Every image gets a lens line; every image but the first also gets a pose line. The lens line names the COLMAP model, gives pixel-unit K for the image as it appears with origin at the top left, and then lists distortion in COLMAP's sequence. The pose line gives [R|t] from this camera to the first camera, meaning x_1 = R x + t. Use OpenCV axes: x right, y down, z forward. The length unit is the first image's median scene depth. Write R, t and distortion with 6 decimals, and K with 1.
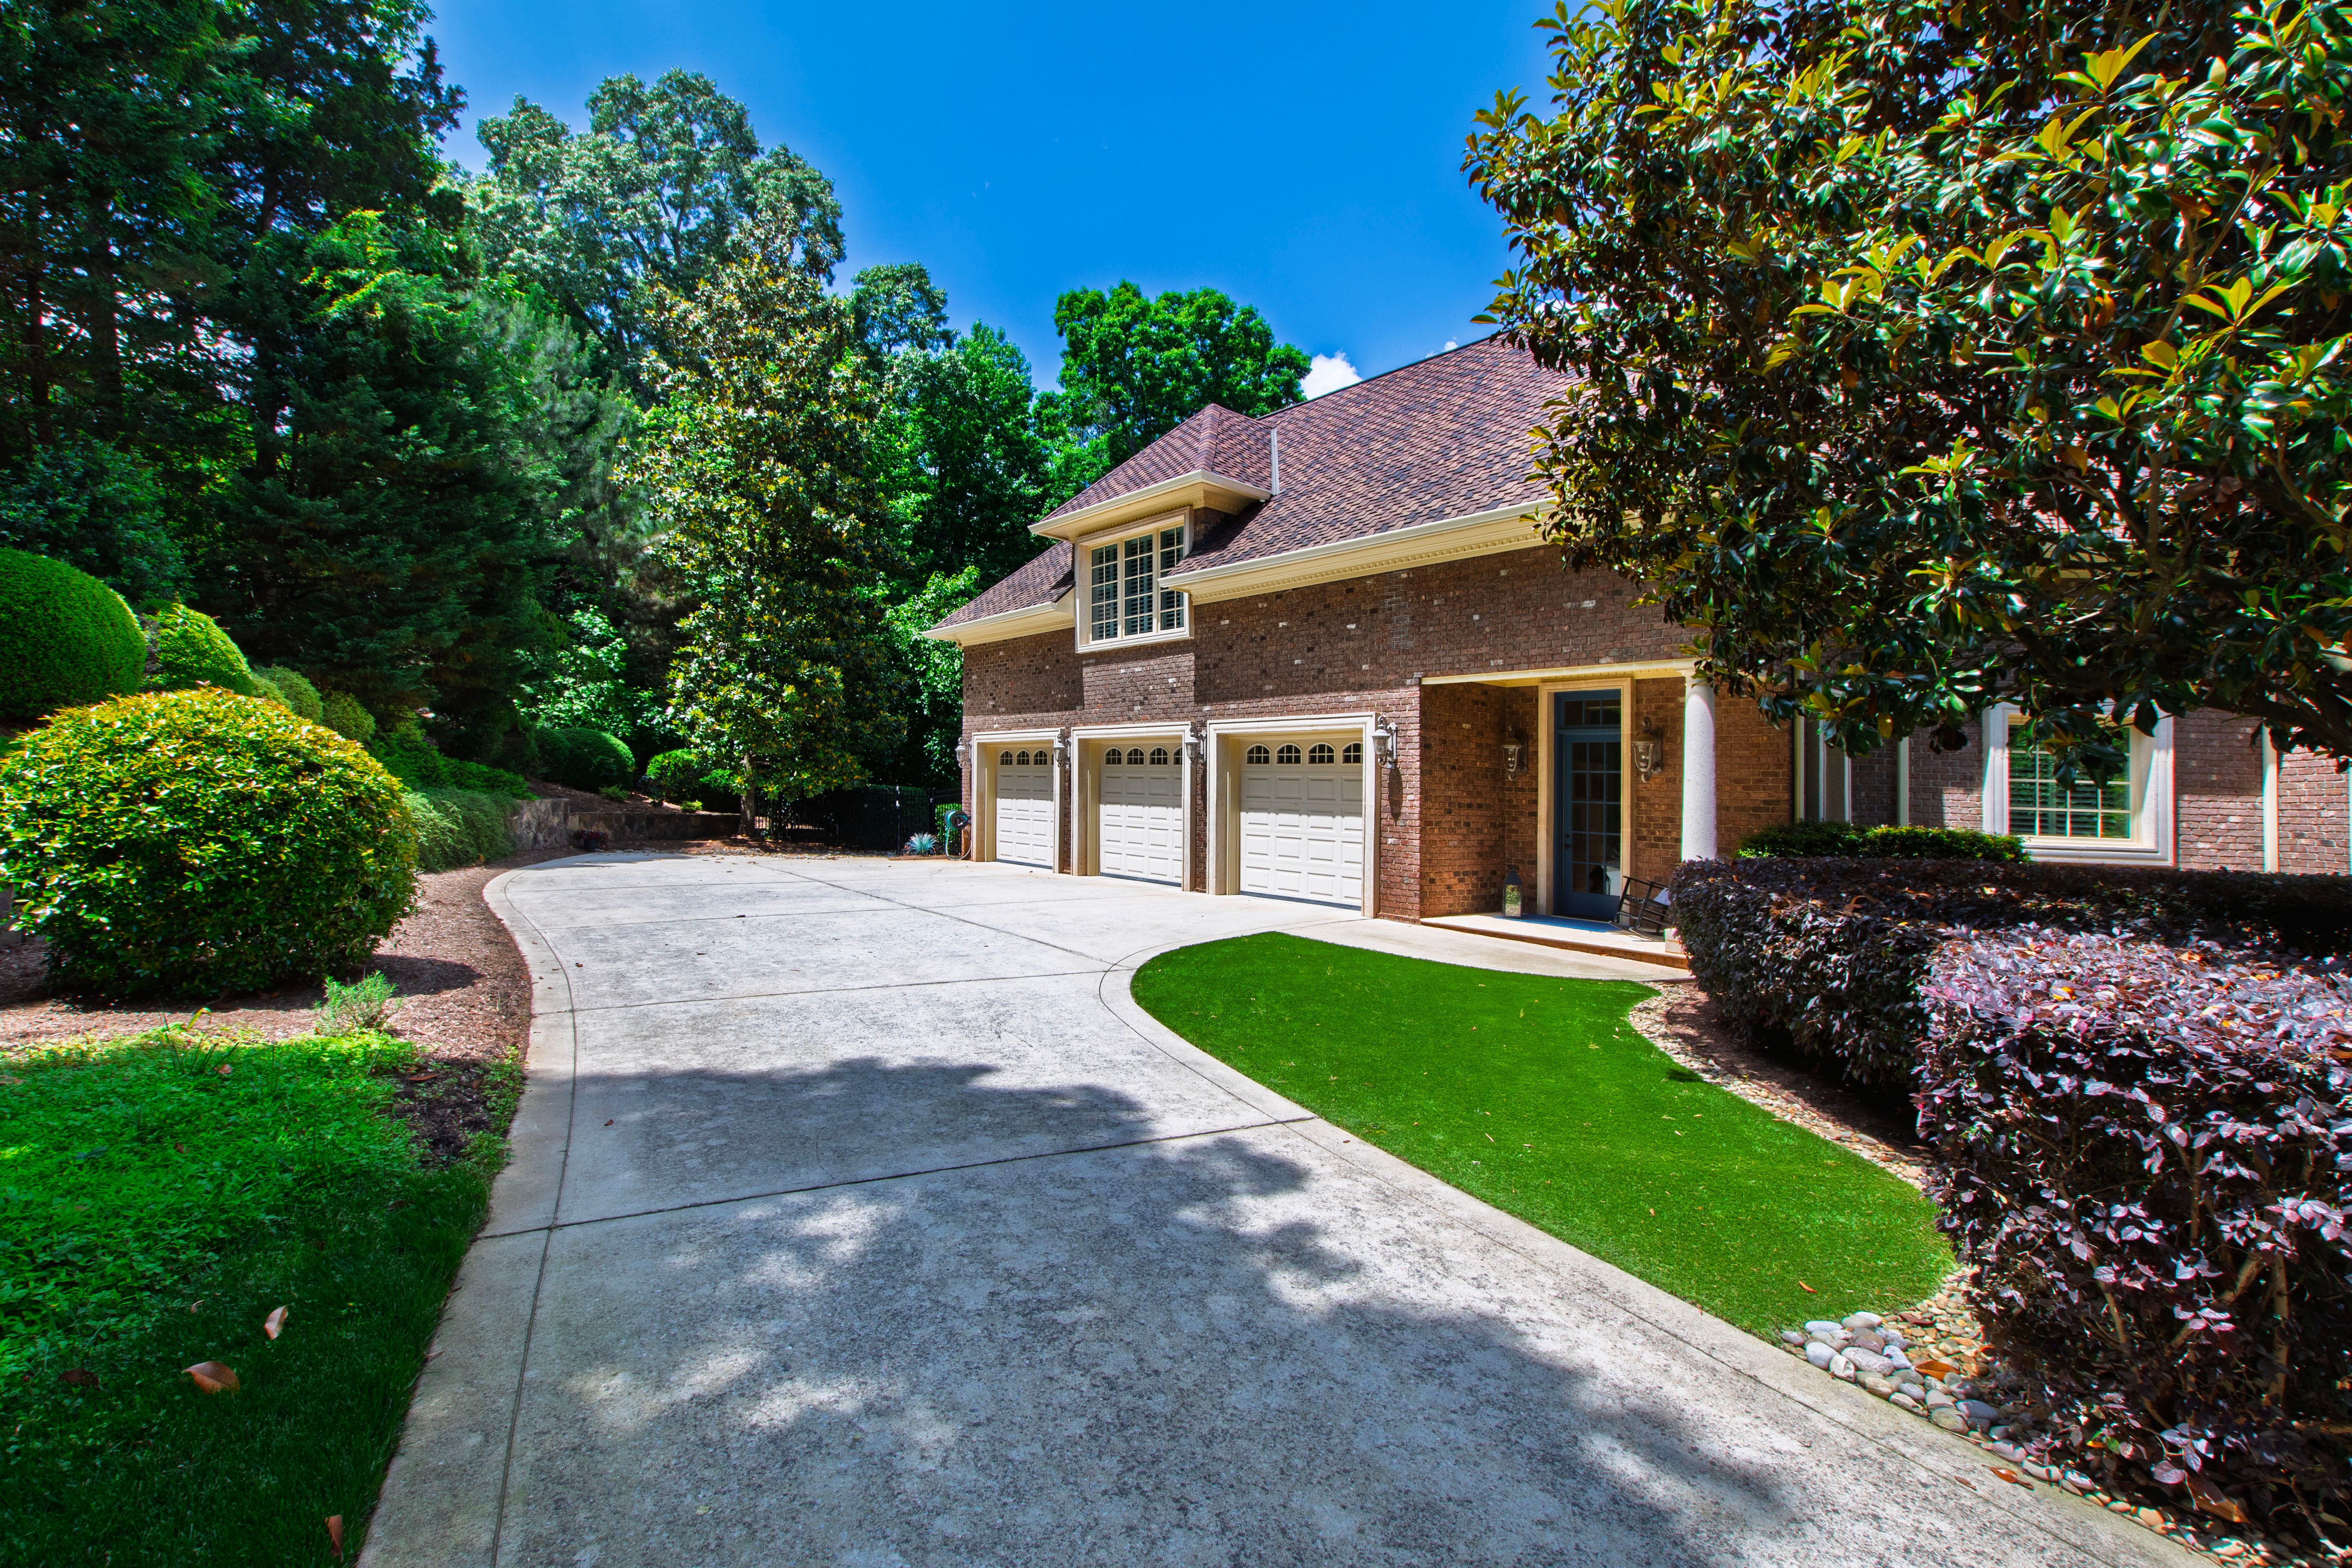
lens RADIAL K [[997.6, 0, 1168.7], [0, 997.6, 794.6], [0, 0, 1]] dist [-0.012046, 0.000539]
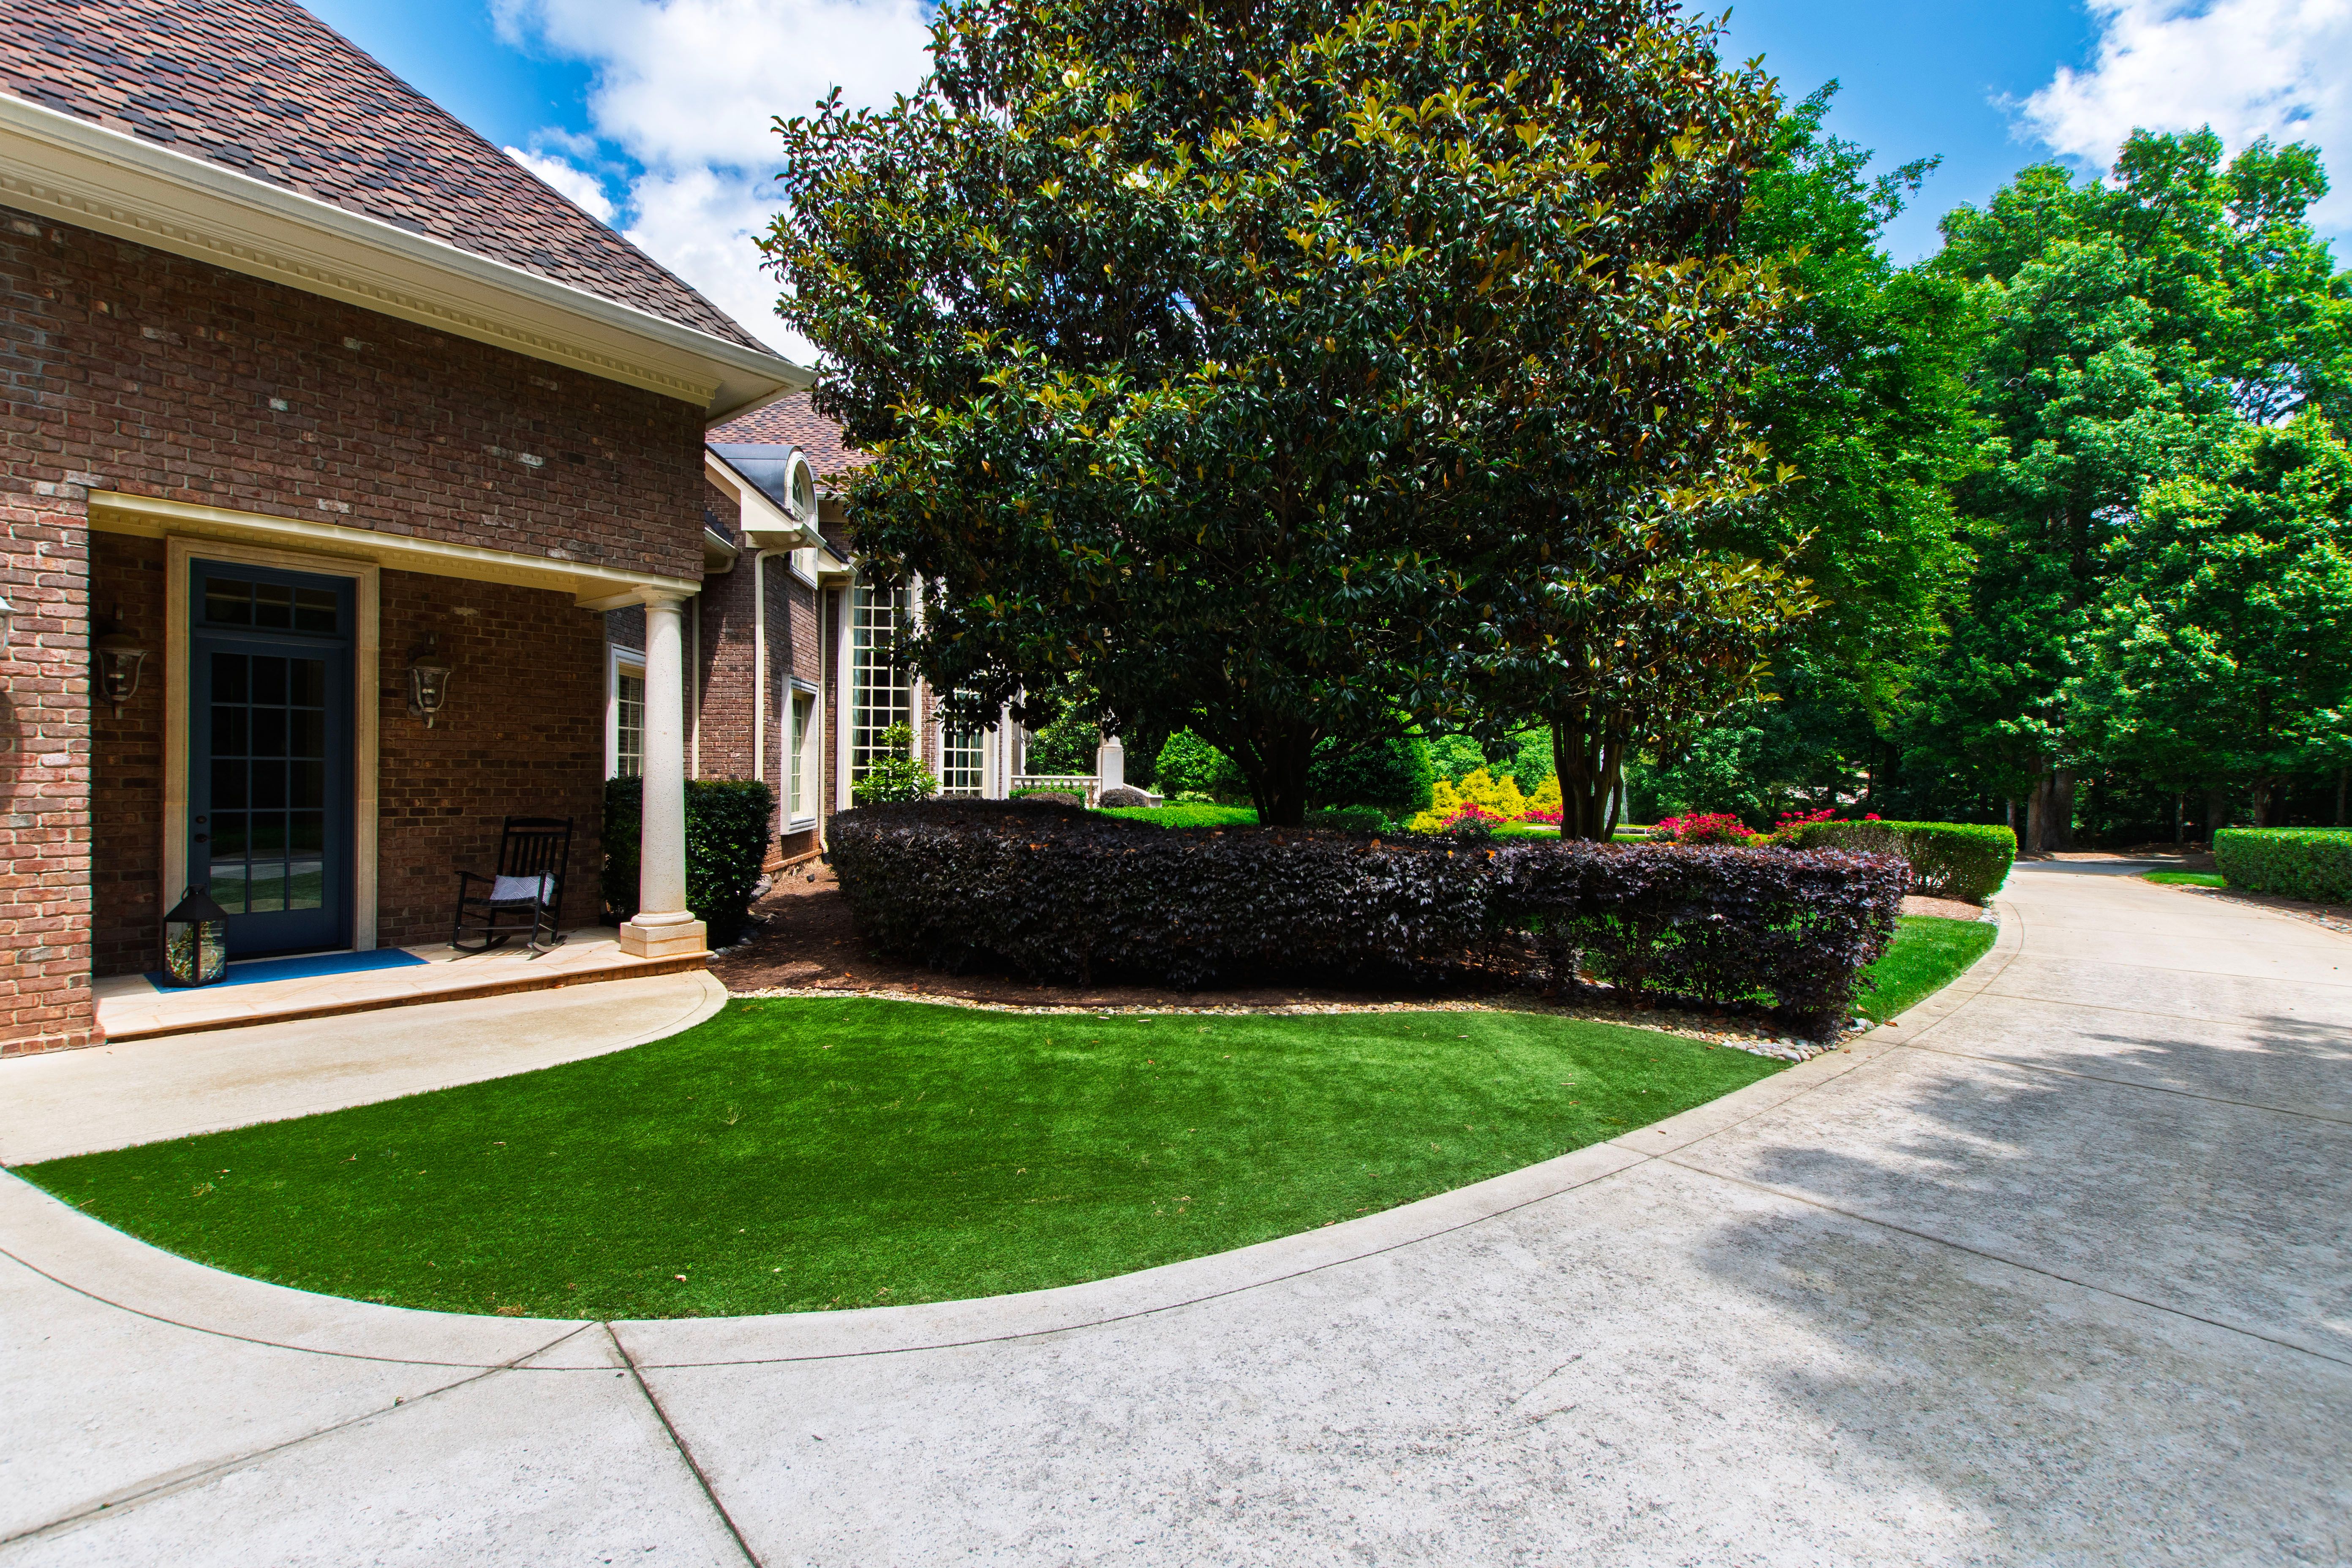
lens RADIAL K [[997.6, 0, 1178.7], [0, 997.6, 783.3], [0, 0, 1]] dist [-0.012046, 0.000539]
pose [[-0.149945, -0.047181, 0.987568, -0.573148], [-0.016030, 0.998845, 0.045286, -0.030987], [-0.988564, -0.009040, -0.150528, 1.306623]]
